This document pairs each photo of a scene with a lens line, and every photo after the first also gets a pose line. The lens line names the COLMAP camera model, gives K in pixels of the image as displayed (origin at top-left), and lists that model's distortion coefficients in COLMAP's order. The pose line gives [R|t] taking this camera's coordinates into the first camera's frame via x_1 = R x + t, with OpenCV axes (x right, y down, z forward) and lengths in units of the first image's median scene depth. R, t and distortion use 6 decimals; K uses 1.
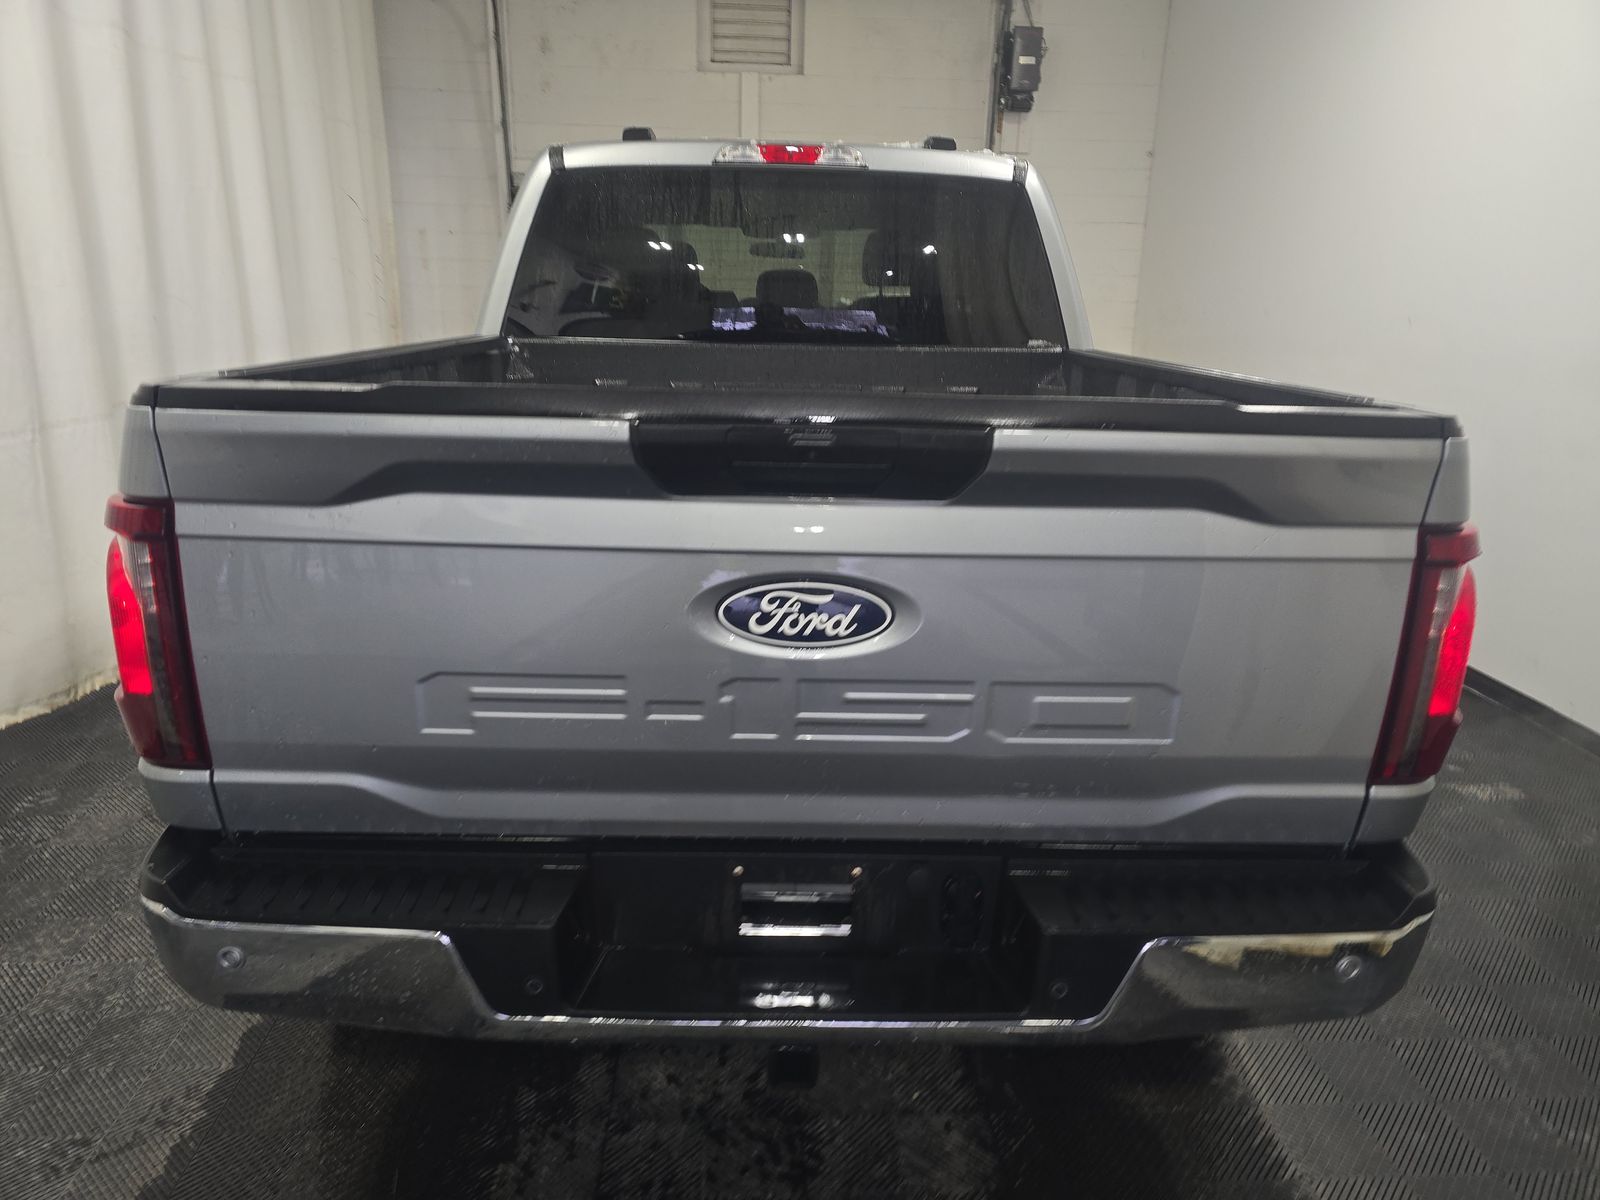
lens RADIAL K [[1057.7, 0, 808.3], [0, 1057.7, 607.1], [0, 0, 1]] dist [0.082868, -0.083786]
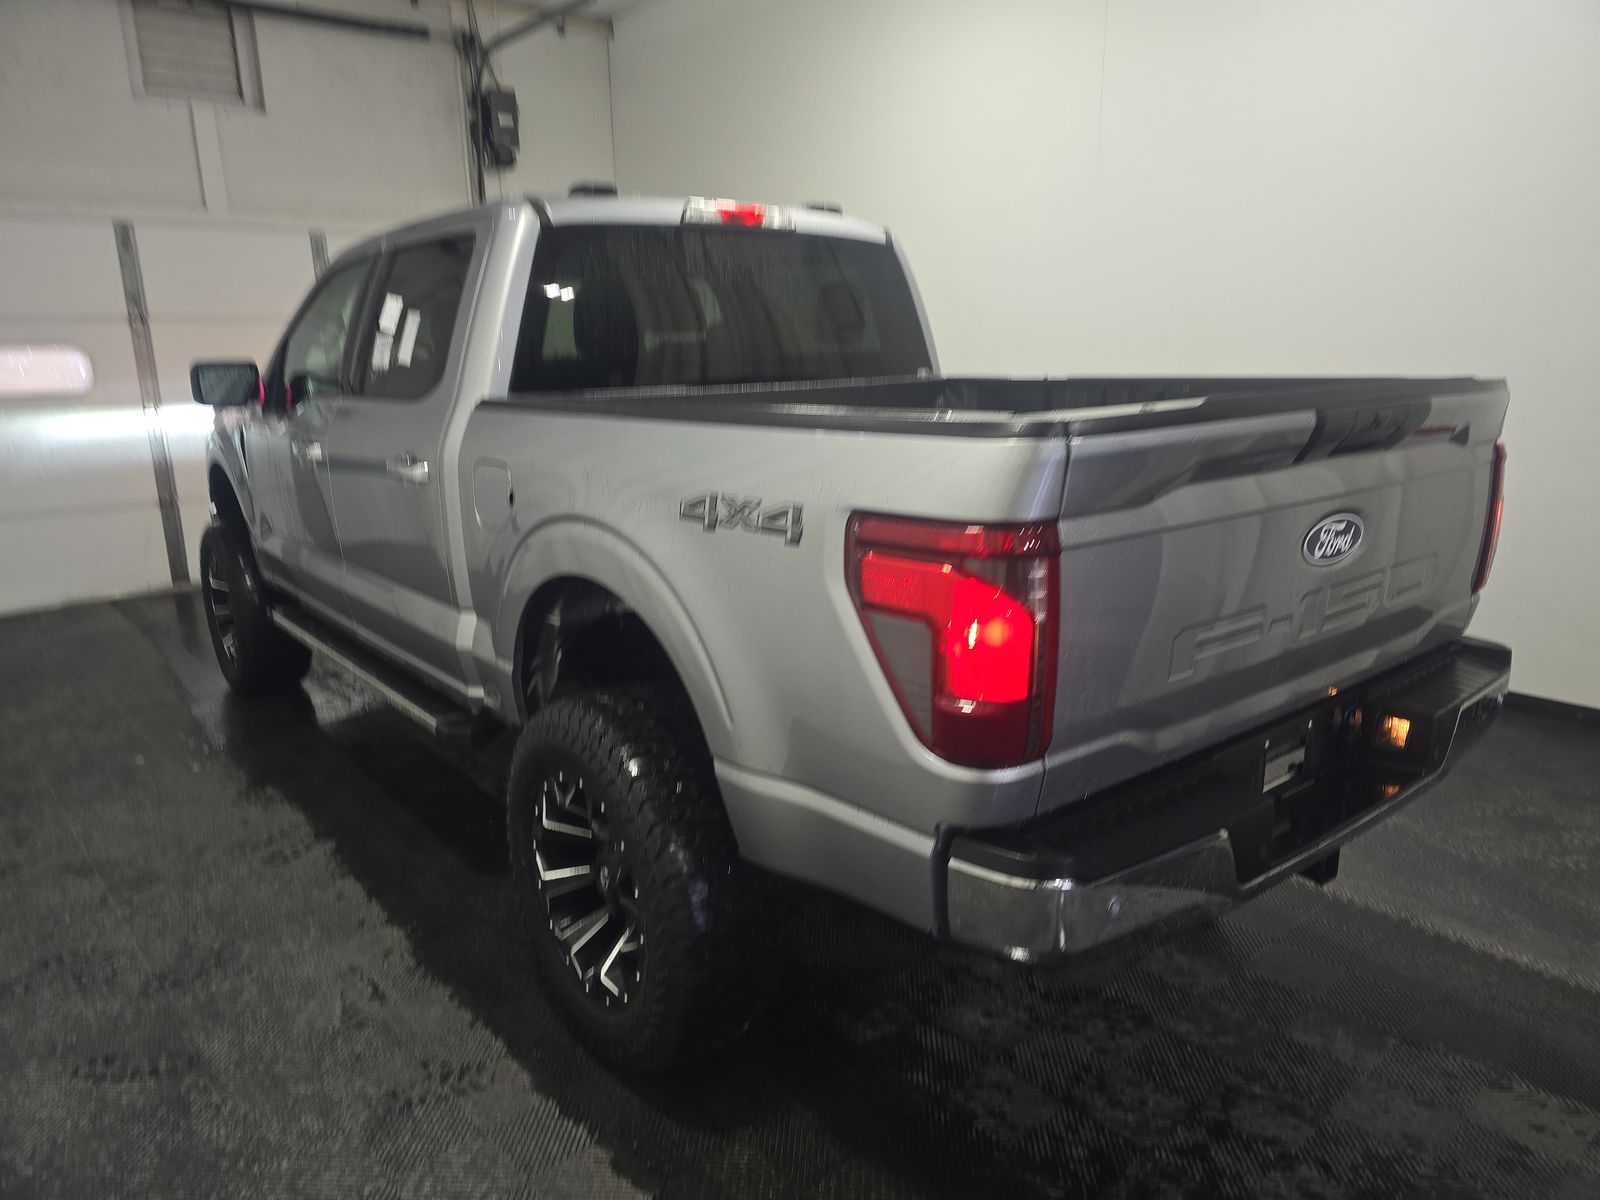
lens RADIAL K [[1057.7, 0, 808.3], [0, 1057.7, 607.1], [0, 0, 1]] dist [0.082868, -0.083786]
pose [[0.793238, -0.182879, 0.580800, -0.365388], [0.207738, 0.977885, 0.024188, -0.022036], [-0.572380, 0.101467, 0.813687, 0.058254]]
